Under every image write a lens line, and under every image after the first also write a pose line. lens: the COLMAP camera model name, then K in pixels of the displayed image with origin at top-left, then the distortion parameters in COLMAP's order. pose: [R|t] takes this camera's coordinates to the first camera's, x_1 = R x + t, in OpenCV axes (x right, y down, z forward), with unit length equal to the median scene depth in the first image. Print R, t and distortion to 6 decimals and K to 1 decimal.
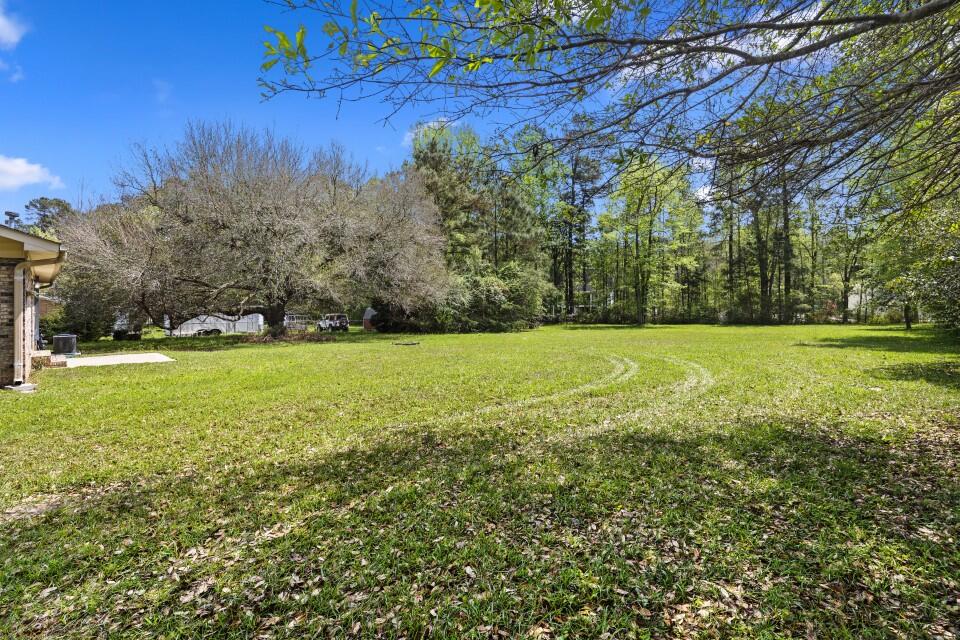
lens RADIAL K [[395.0, 0, 480.7], [0, 395.0, 316.3], [0, 0, 1]] dist [-0.033216, -0.000053]
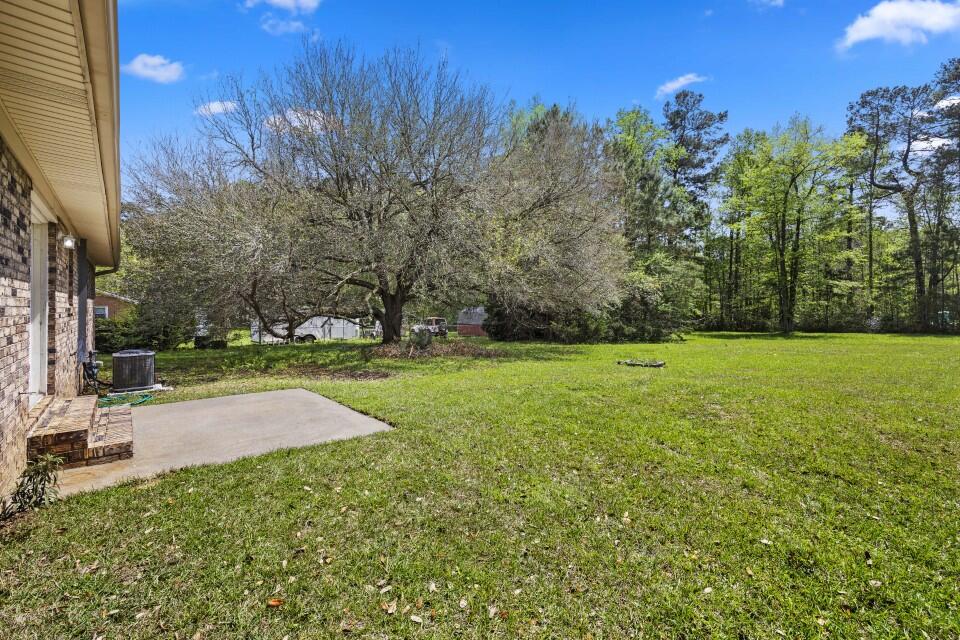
lens RADIAL K [[398.4, 0, 480.0], [0, 398.4, 320.0], [0, 0, 1]] dist [0.000134, 0.000021]
pose [[0.992372, 0.004770, -0.123189, -0.212962], [-0.005225, 0.999981, -0.003363, 0.002245], [0.123171, 0.003981, 0.992377, 0.196517]]
